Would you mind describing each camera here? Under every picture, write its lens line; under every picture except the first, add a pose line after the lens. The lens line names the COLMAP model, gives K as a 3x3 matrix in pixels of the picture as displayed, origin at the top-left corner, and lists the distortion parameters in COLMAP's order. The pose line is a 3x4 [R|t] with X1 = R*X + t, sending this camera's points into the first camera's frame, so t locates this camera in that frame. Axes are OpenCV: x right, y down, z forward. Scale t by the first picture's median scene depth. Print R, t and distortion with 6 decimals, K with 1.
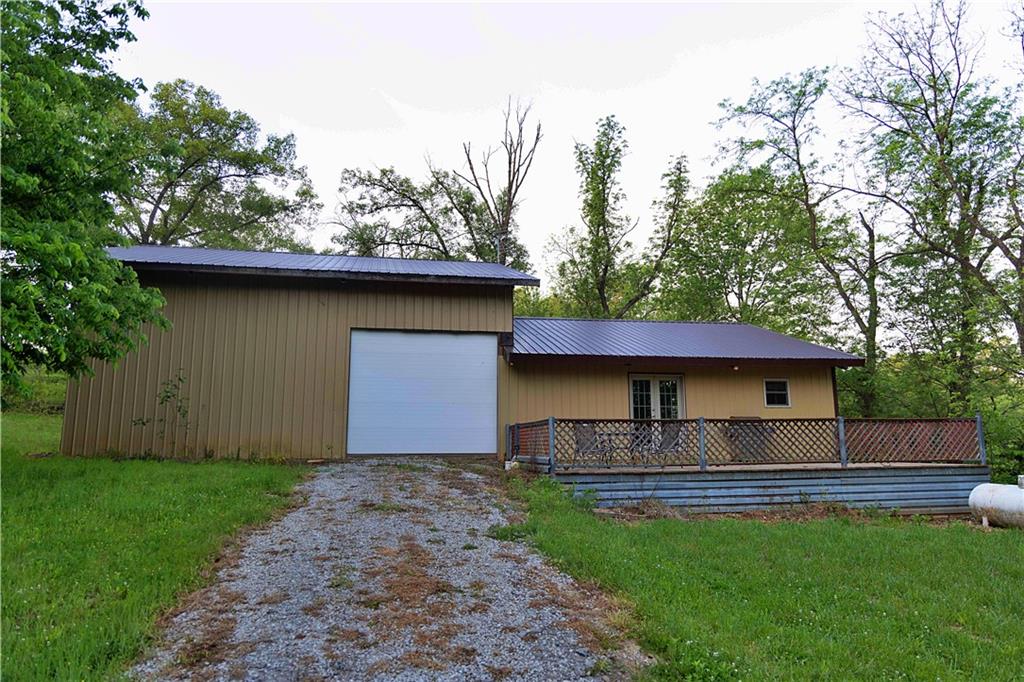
lens RADIAL K [[688.3, 0, 515.1], [0, 688.3, 333.8], [0, 0, 1]] dist [-0.000011, 0.001443]
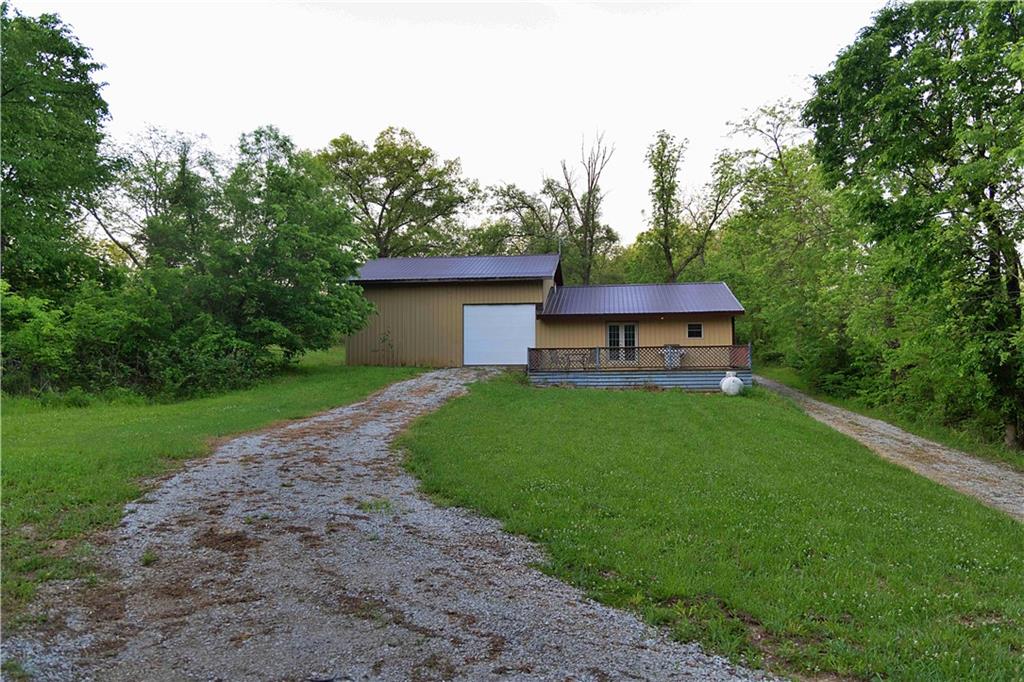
lens RADIAL K [[688.3, 0, 511.1], [0, 688.3, 346.0], [0, 0, 1]] dist [-0.000011, 0.001443]
pose [[0.946090, -0.008668, -0.323789, 0.505581], [0.051981, 0.990748, 0.125361, -0.121580], [0.319707, -0.135434, 0.937787, -0.810297]]
